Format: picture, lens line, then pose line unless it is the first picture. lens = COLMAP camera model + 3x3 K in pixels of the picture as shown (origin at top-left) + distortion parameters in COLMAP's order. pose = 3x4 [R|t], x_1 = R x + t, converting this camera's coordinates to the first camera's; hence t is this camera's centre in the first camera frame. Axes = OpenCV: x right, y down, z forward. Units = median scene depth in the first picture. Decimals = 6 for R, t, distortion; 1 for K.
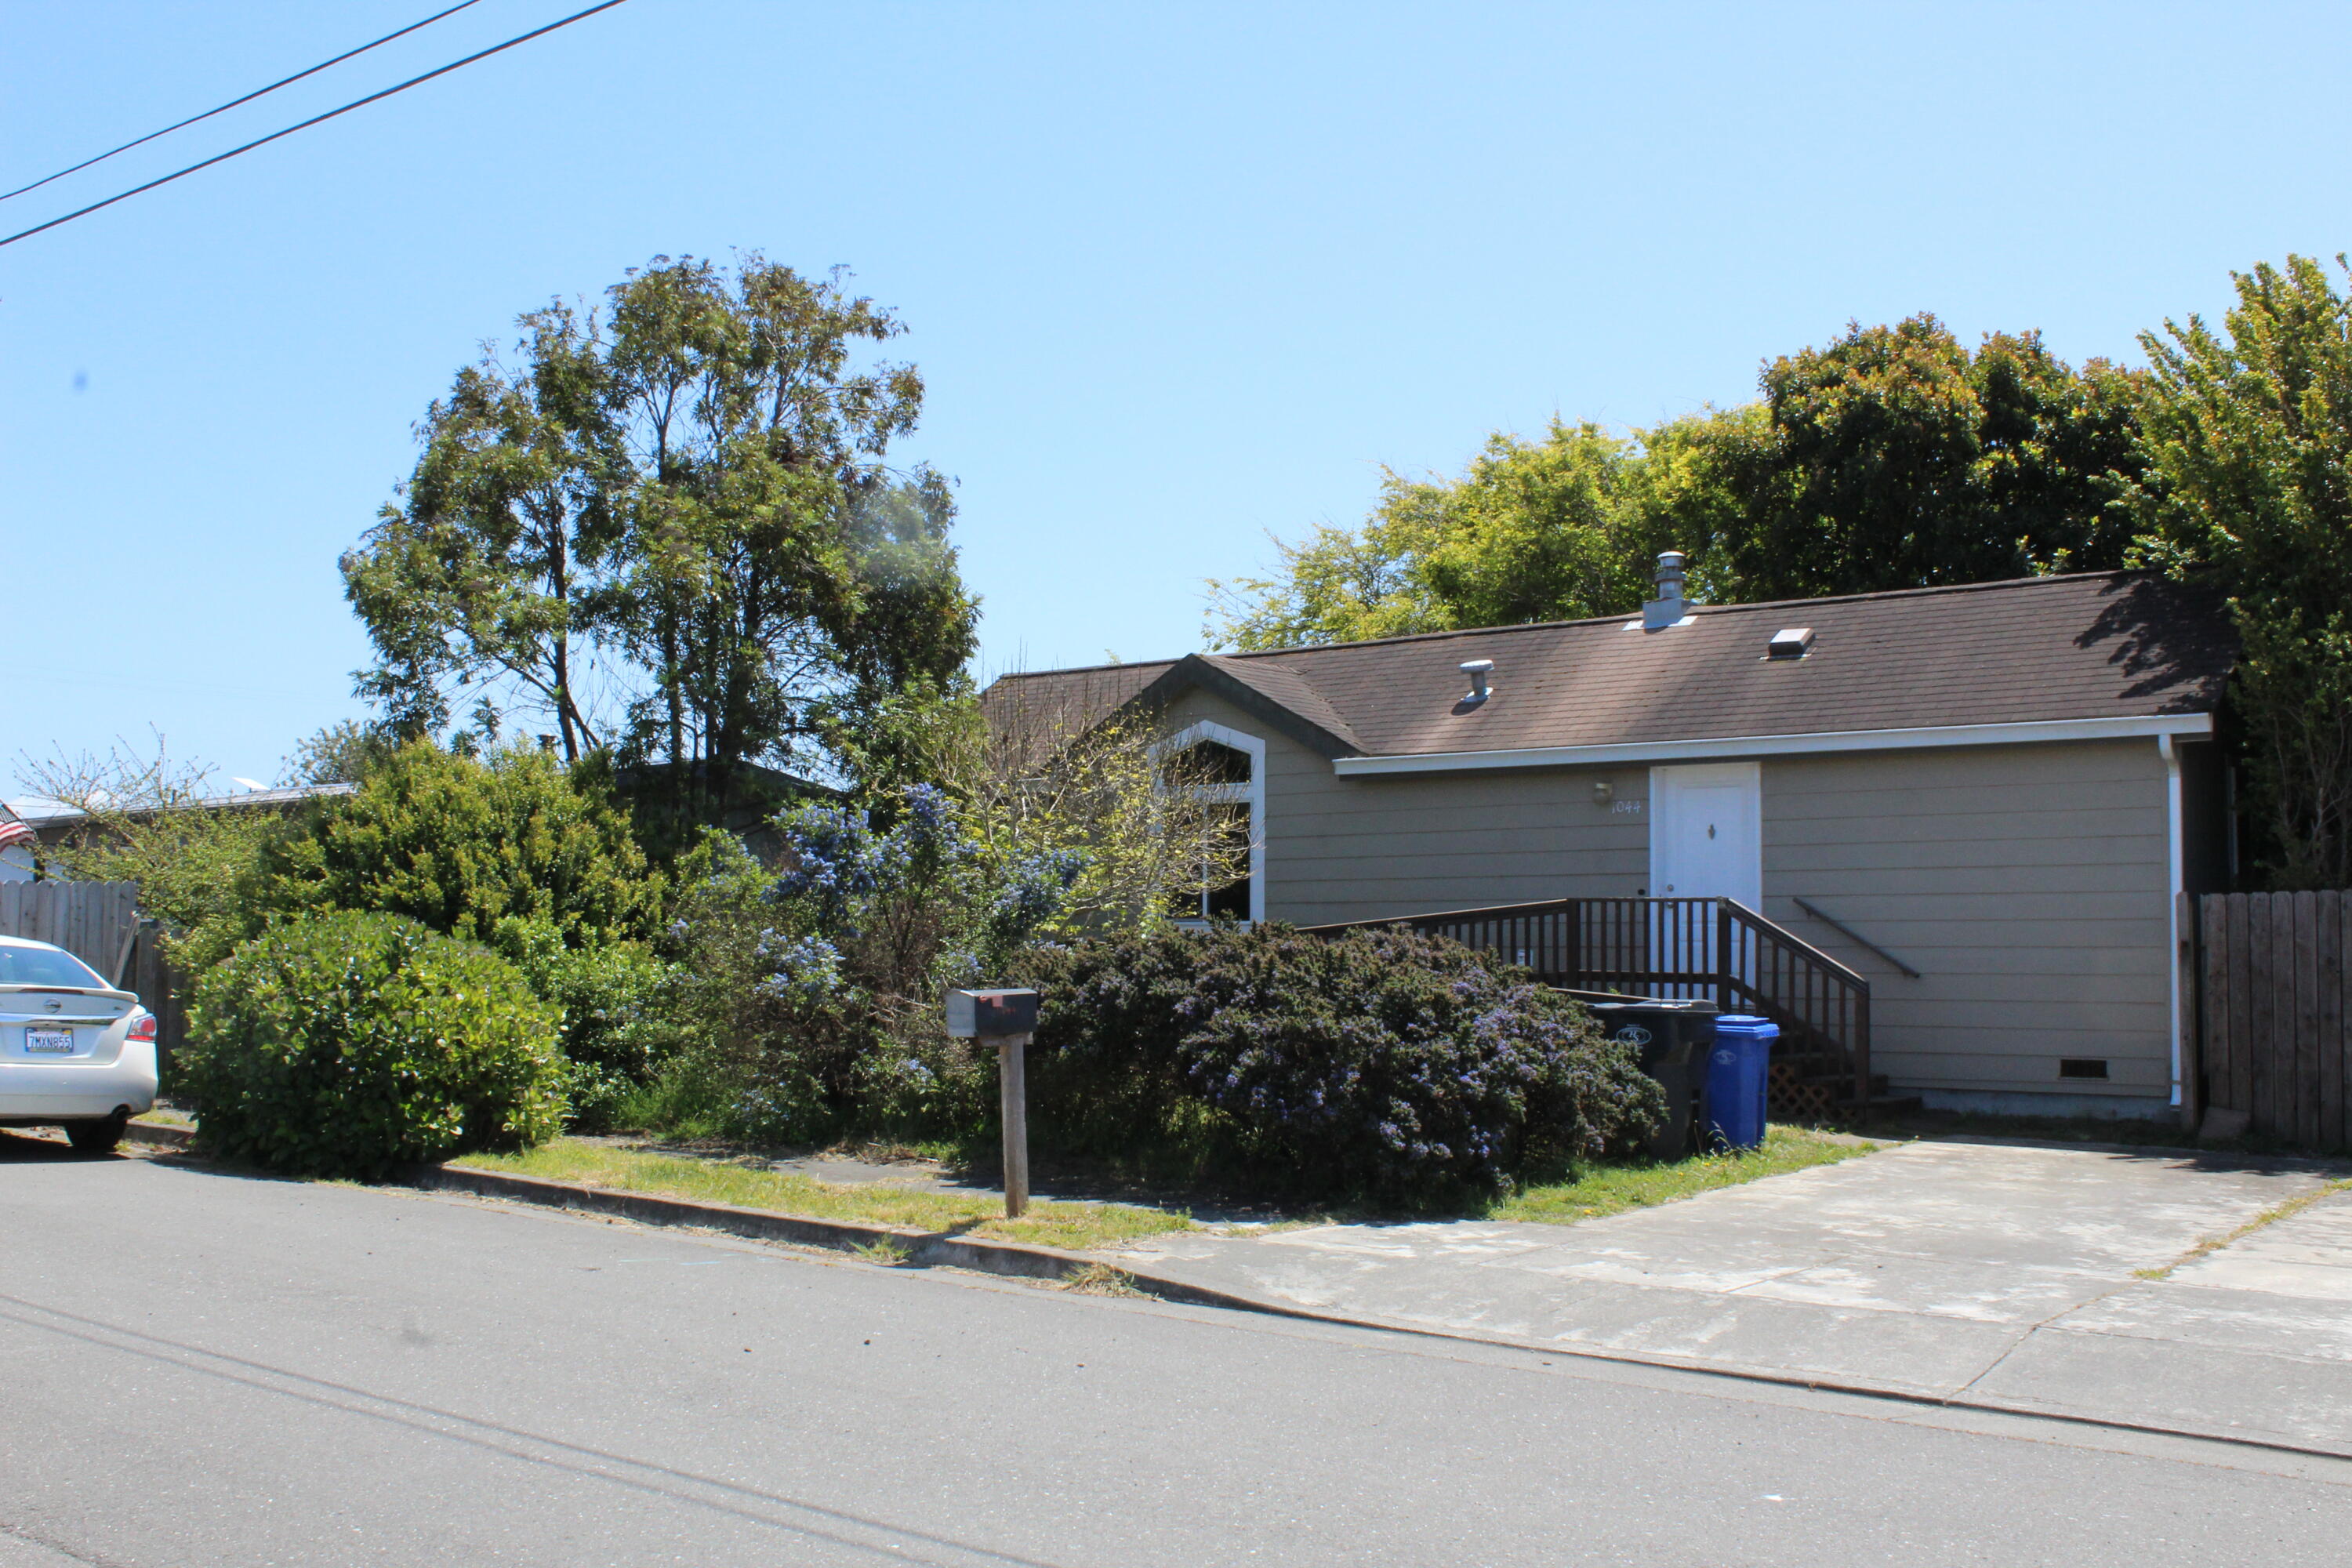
lens RADIAL K [[2323.8, 0, 1165.2], [0, 2323.8, 781.8], [0, 0, 1]] dist [-0.086547, 0.000000]
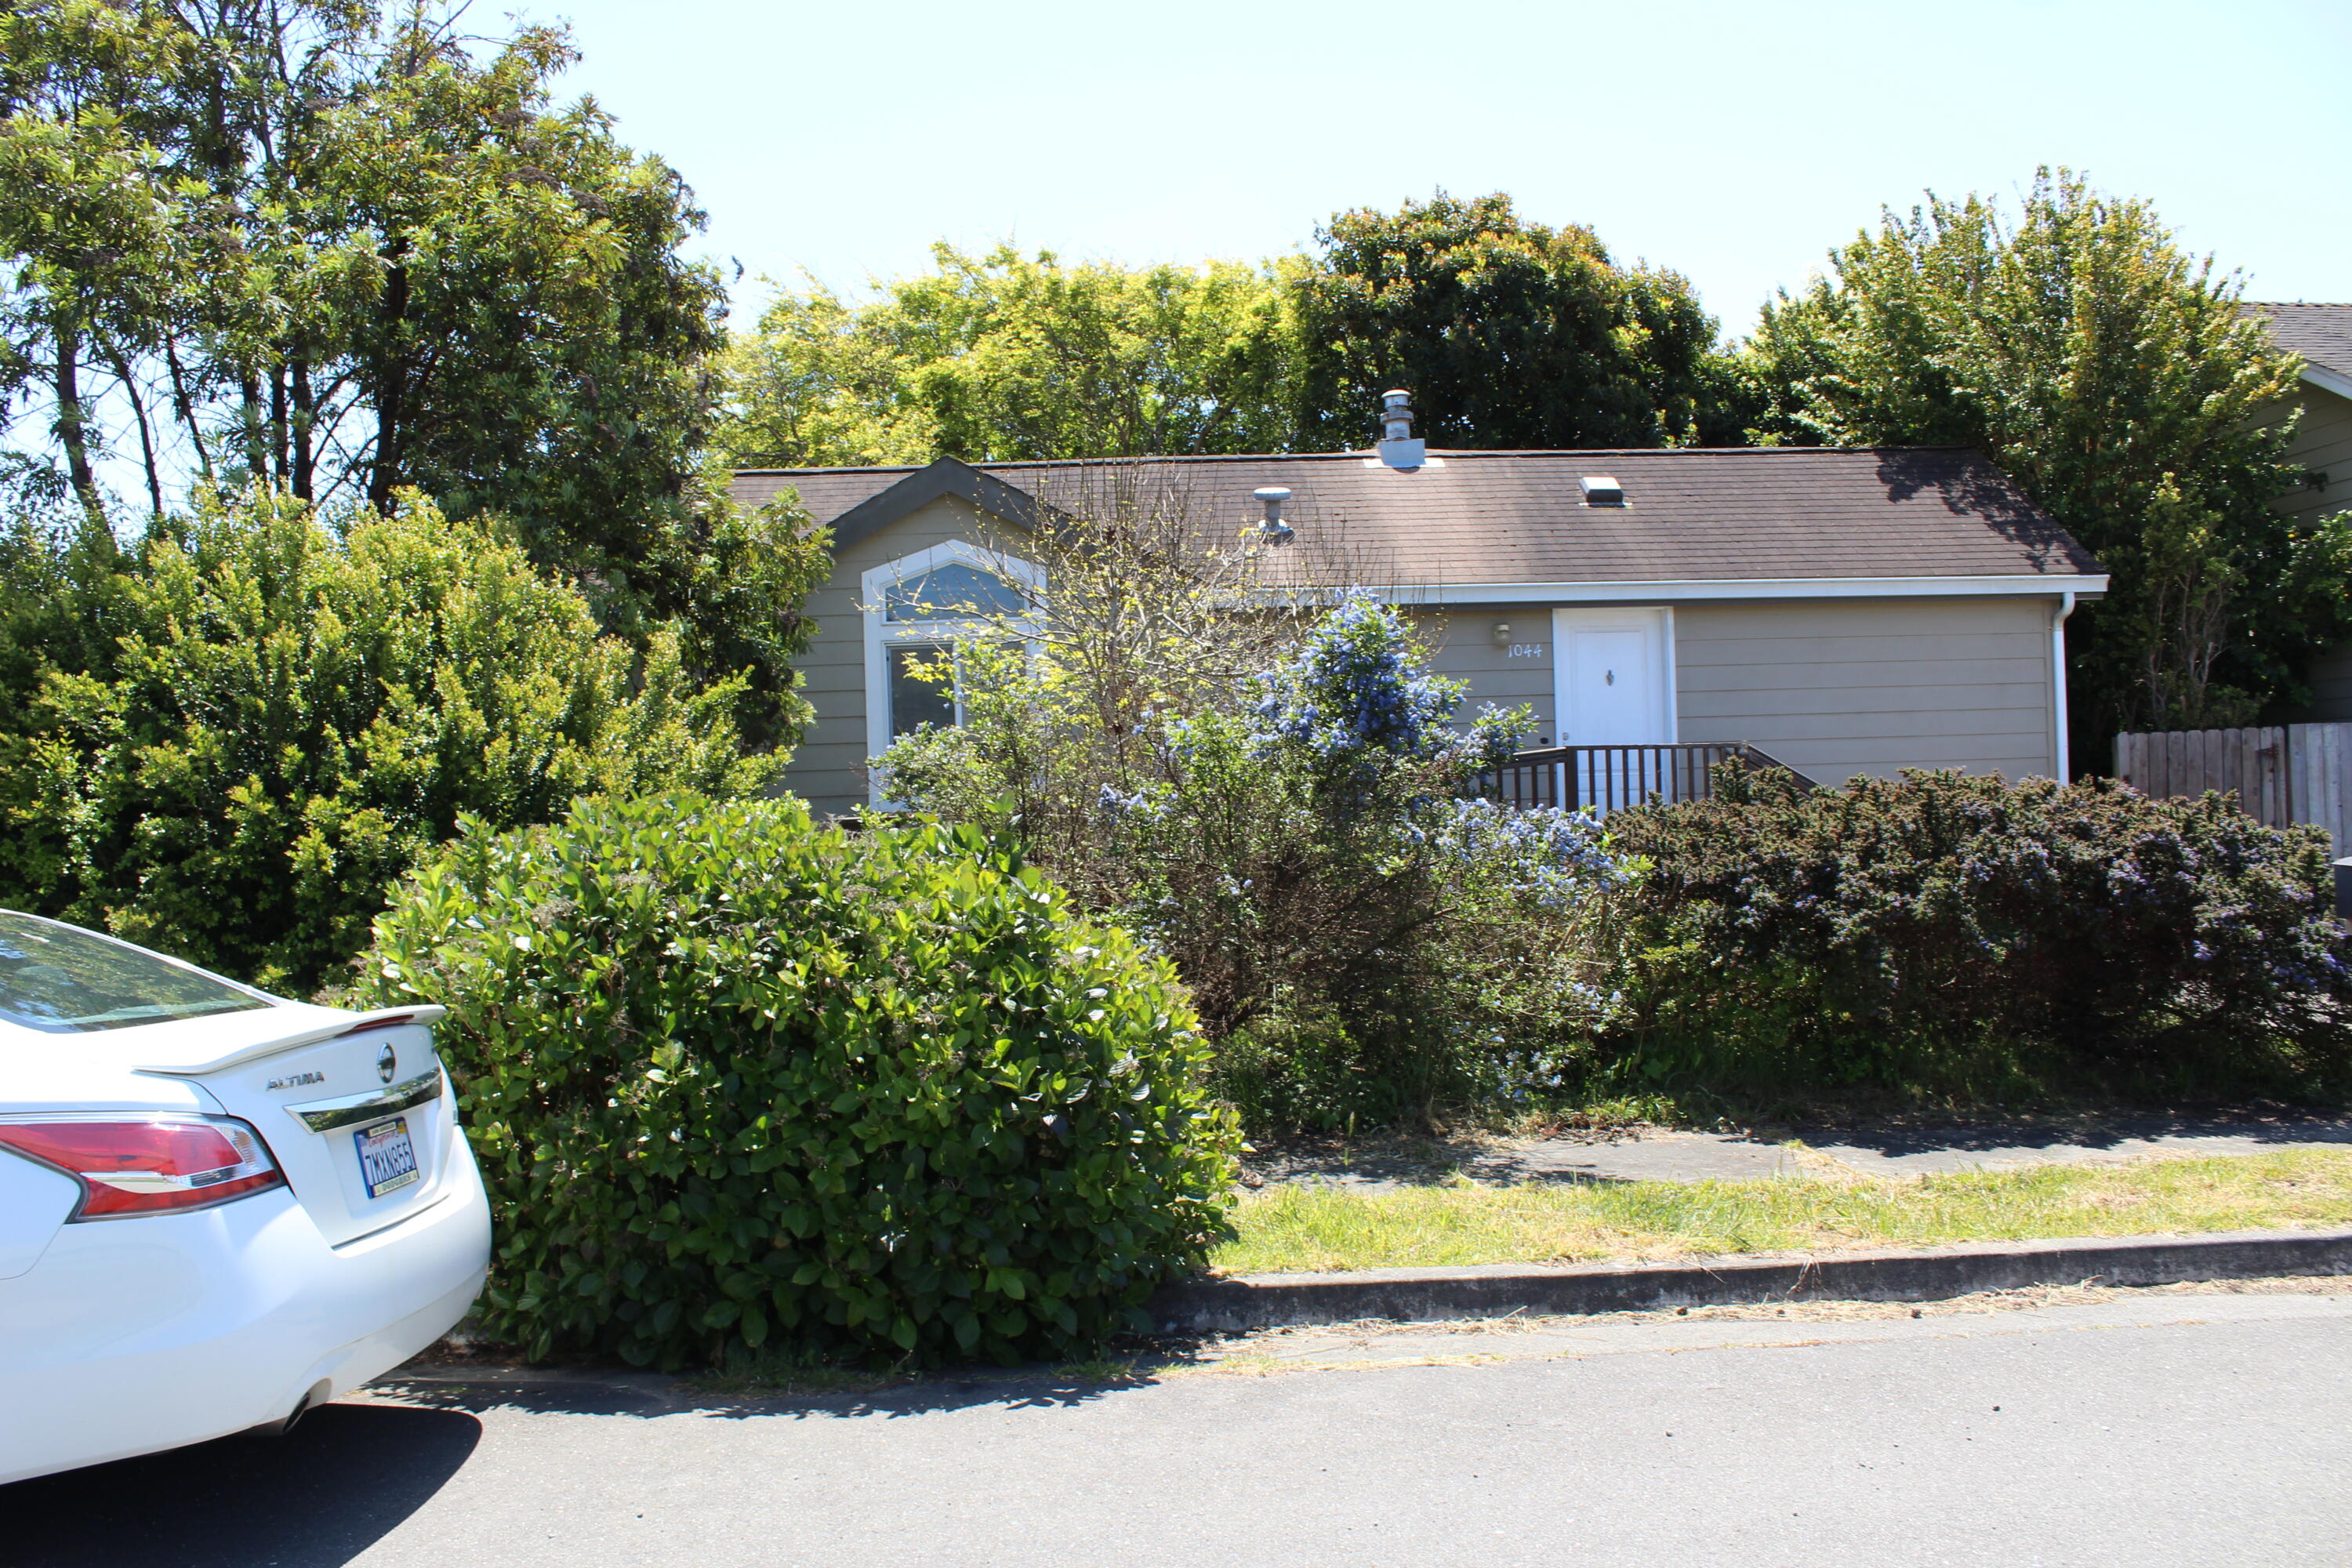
lens RADIAL K [[1976.8, 0, 1150.8], [0, 1976.8, 790.9], [0, 0, 1]] dist [-0.155117, 0.131782]
pose [[0.747562, -0.028027, 0.663601, -0.492351], [-0.012021, 0.998375, 0.055708, 0.027637], [-0.664084, -0.049623, 0.746010, 0.555381]]
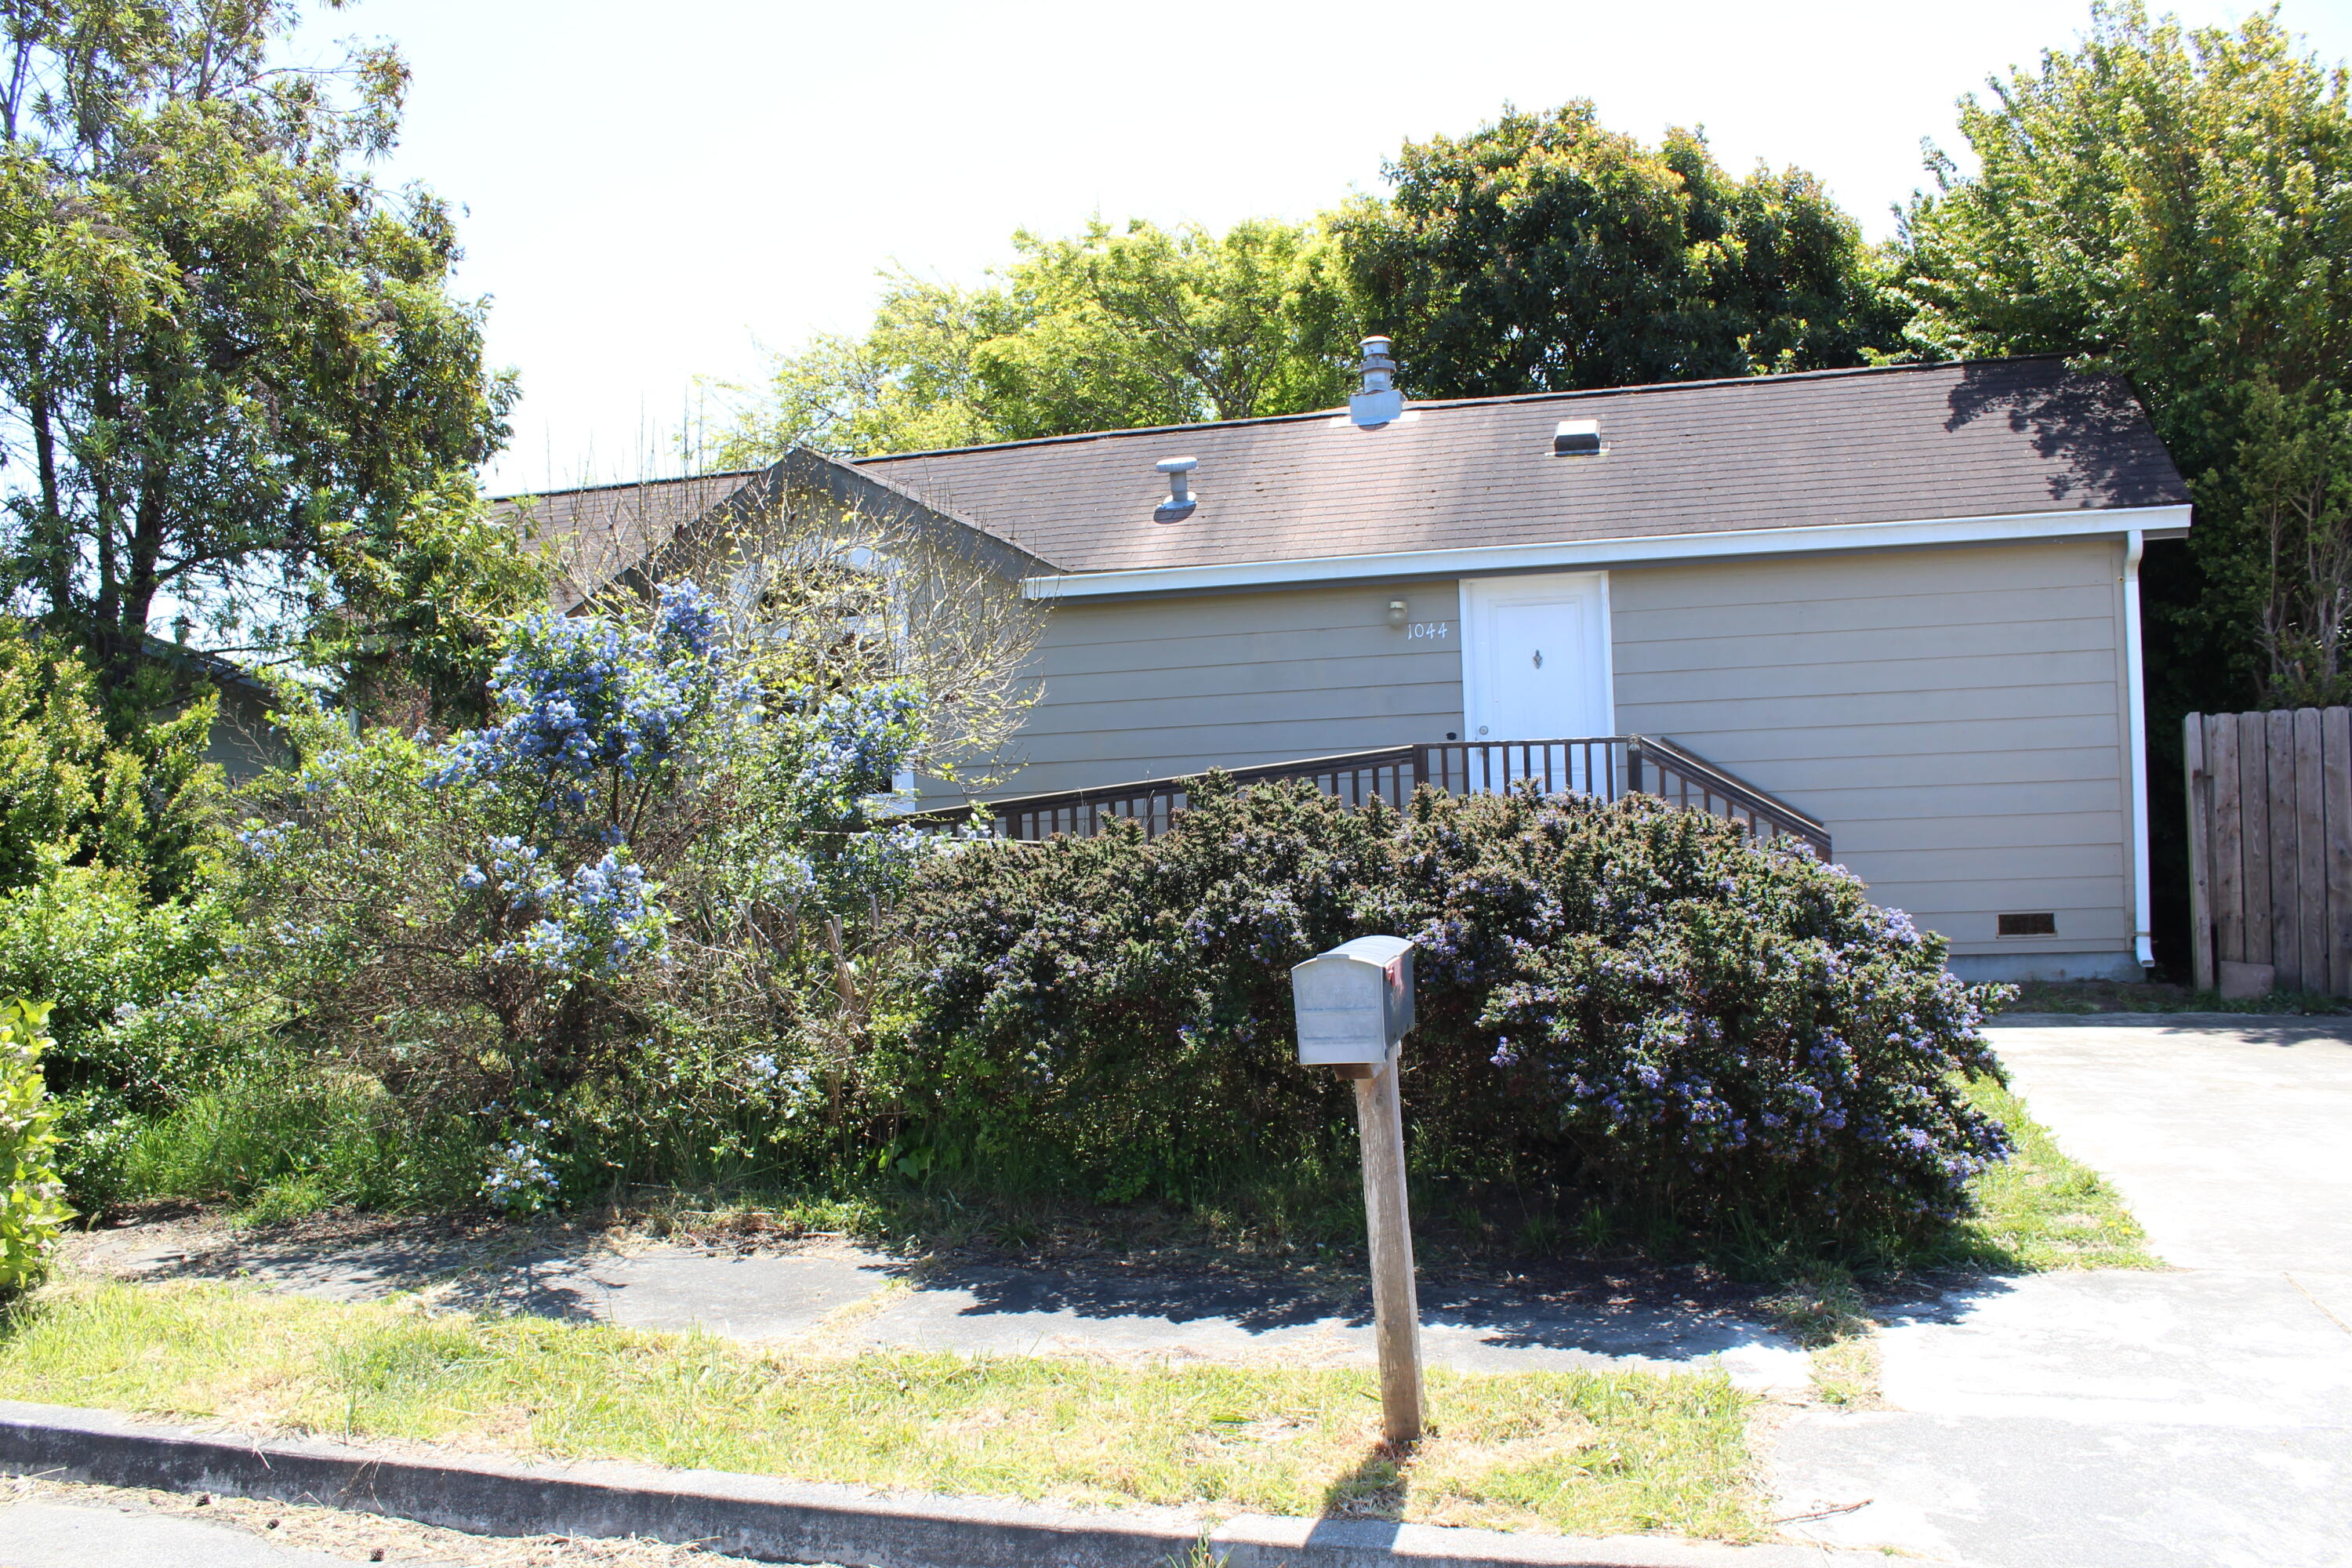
lens RADIAL K [[1976.8, 0, 1157.4], [0, 1976.8, 790.2], [0, 0, 1]] dist [-0.155117, 0.131782]
pose [[0.918846, -0.040194, 0.392564, -0.172844], [0.016534, 0.997847, 0.063467, 0.023273], [-0.394270, -0.051826, 0.917532, 0.451626]]
